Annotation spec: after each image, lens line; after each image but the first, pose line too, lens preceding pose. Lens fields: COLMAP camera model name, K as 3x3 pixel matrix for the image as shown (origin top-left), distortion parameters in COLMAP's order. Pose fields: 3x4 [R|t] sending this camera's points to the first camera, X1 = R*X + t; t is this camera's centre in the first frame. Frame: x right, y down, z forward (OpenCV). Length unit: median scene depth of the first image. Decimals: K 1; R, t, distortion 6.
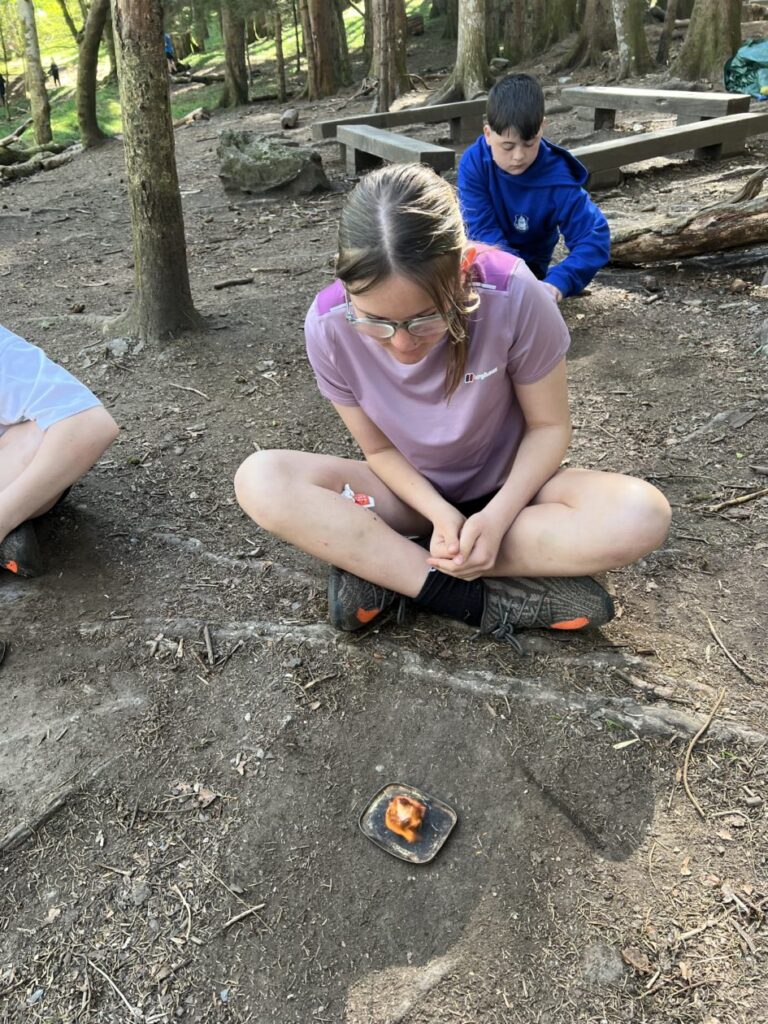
lens RADIAL K [[775.7, 0, 377.8], [0, 775.7, 509.7], [0, 0, 1]] dist [0.048204, -0.044261]
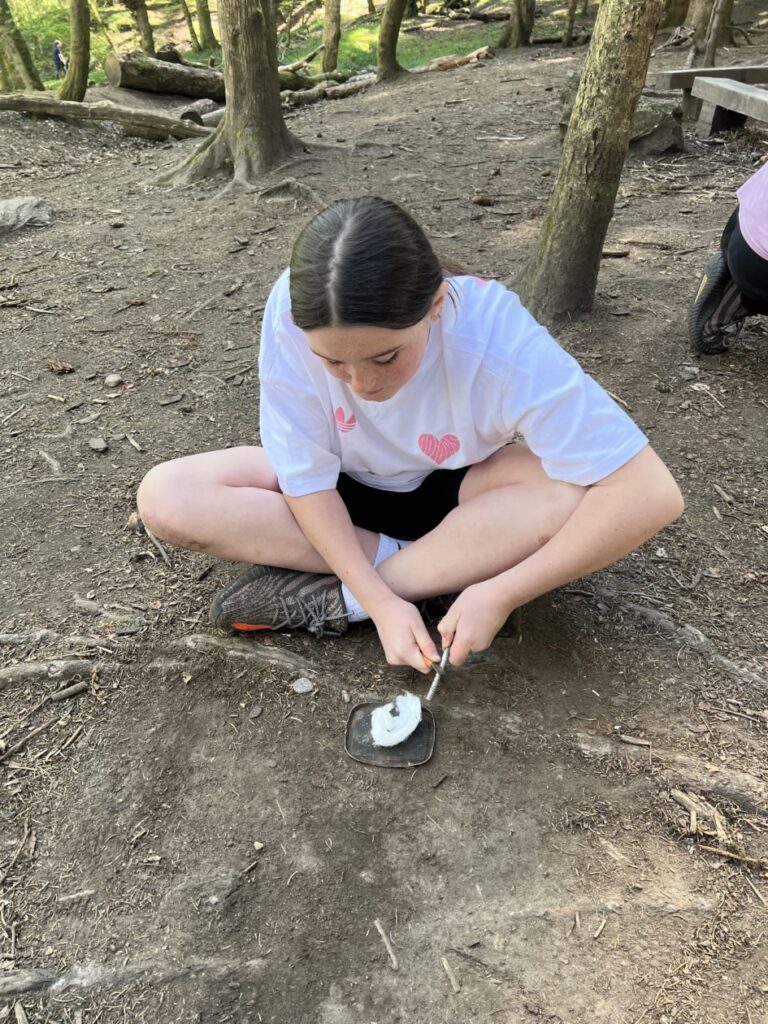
lens RADIAL K [[770.5, 0, 379.5], [0, 770.5, 509.9], [0, 0, 1]] dist [0.048297, -0.055382]
pose [[0.956966, 0.200893, -0.209423, -0.126296], [-0.188152, 0.978934, 0.079292, -0.024413], [0.220940, -0.036477, 0.974605, 0.067941]]
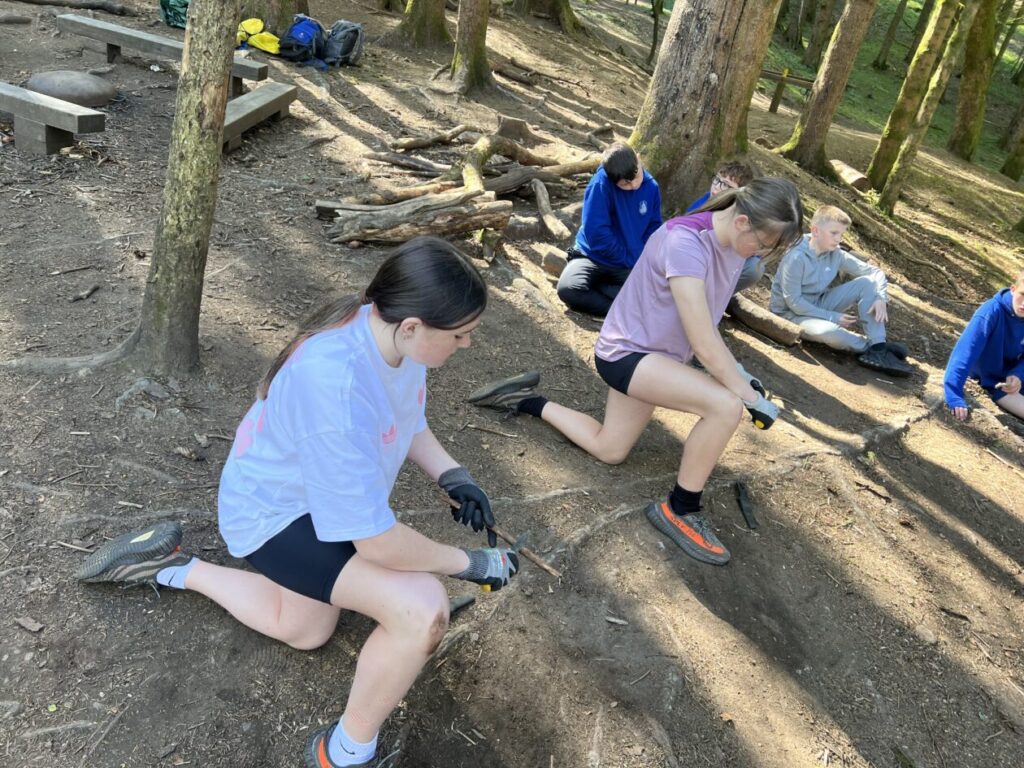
lens RADIAL K [[770.5, 0, 509.6], [0, 770.5, 381.1], [0, 0, 1]] dist [0.048297, -0.055382]
pose [[0.528747, -0.248481, 0.811593, -0.477070], [0.219444, 0.963698, 0.152084, -0.141250], [-0.819921, 0.097685, 0.564081, 0.019073]]
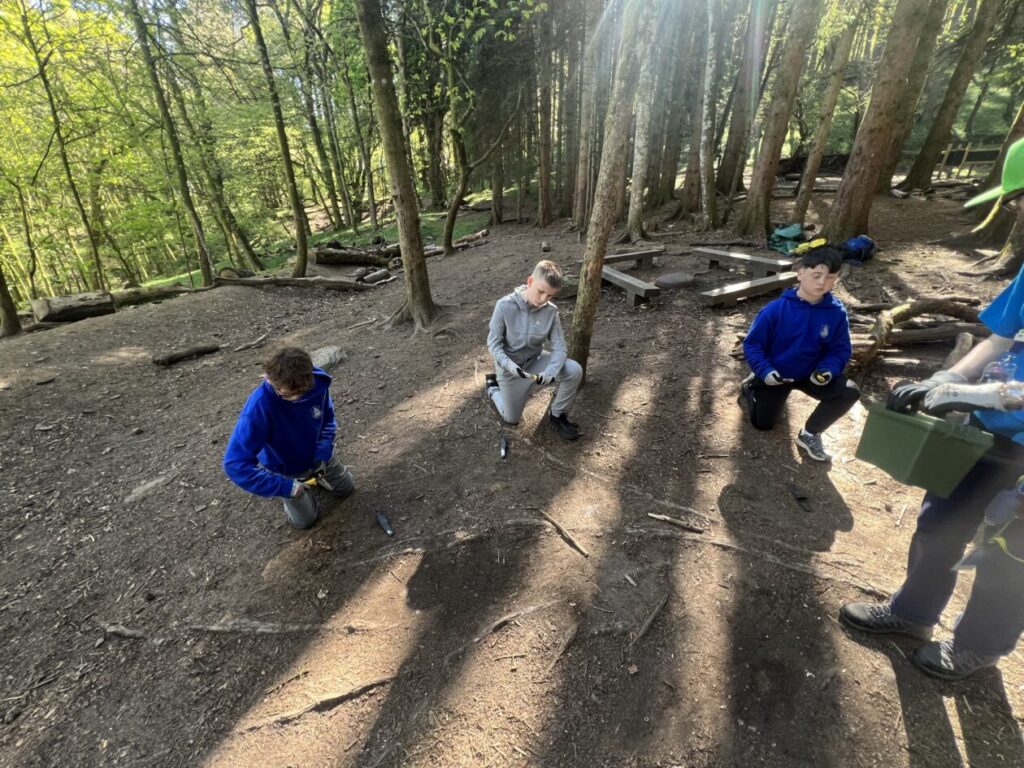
lens RADIAL K [[411.2, 0, 512.3], [0, 411.2, 388.1], [0, 0, 1]] dist [-0.002606, 0.000540]
pose [[0.996224, 0.054529, -0.067555, -0.199868], [-0.059537, 0.995443, -0.074482, -0.059206], [0.063185, 0.078223, 0.994932, -0.144085]]
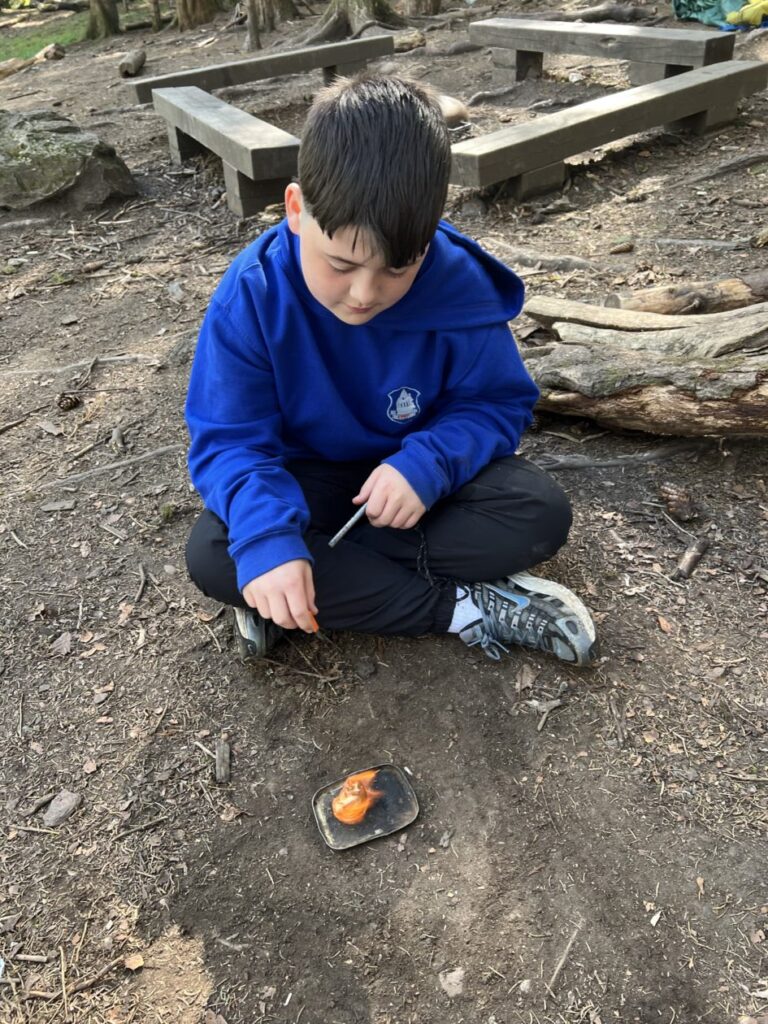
lens RADIAL K [[770.5, 0, 379.5], [0, 770.5, 509.9], [0, 0, 1]] dist [0.048297, -0.055382]
pose [[0.994144, -0.077078, 0.075747, 0.076809], [0.070600, 0.993896, 0.084776, -0.191247], [-0.081819, -0.078932, 0.993517, 0.313107]]
